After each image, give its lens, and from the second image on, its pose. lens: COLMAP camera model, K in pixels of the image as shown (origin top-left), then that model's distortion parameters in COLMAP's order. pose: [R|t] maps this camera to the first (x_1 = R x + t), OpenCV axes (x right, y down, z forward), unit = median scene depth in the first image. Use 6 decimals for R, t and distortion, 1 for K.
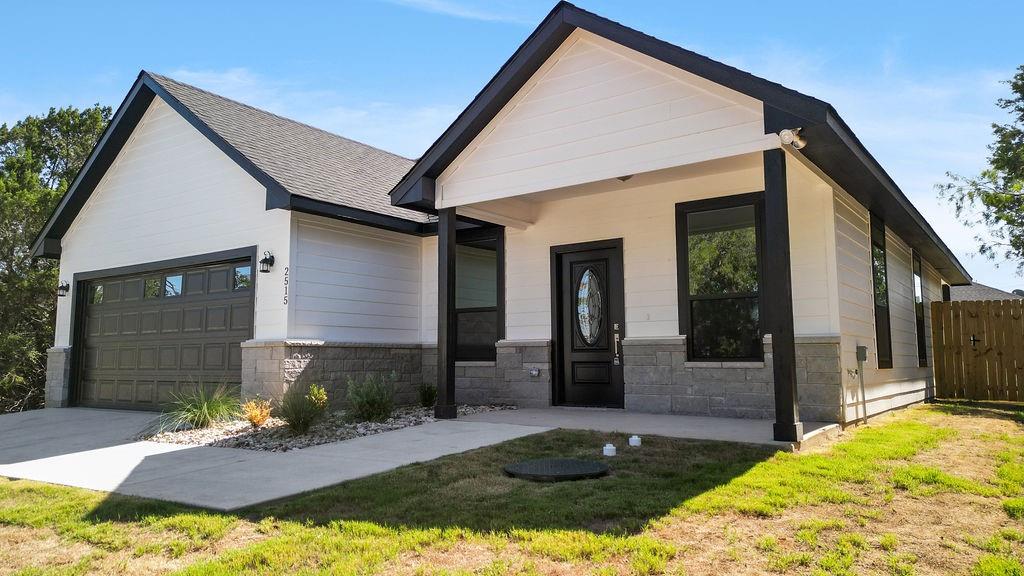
lens RADIAL K [[713.7, 0, 512.6], [0, 713.7, 289.2], [0, 0, 1]] dist [0.058758, -0.000863]
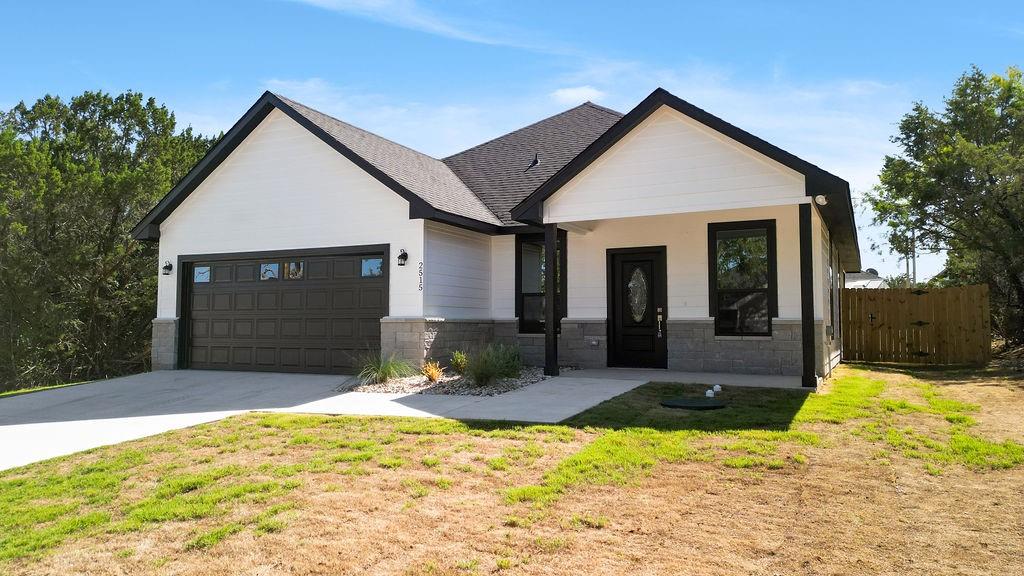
lens RADIAL K [[713.7, 0, 511.7], [0, 713.7, 284.9], [0, 0, 1]] dist [0.058758, -0.000863]
pose [[0.986752, 0.014930, 0.161548, -0.353160], [-0.021788, 0.998931, 0.040764, -0.045026], [-0.160767, -0.043744, 0.986023, -0.309193]]
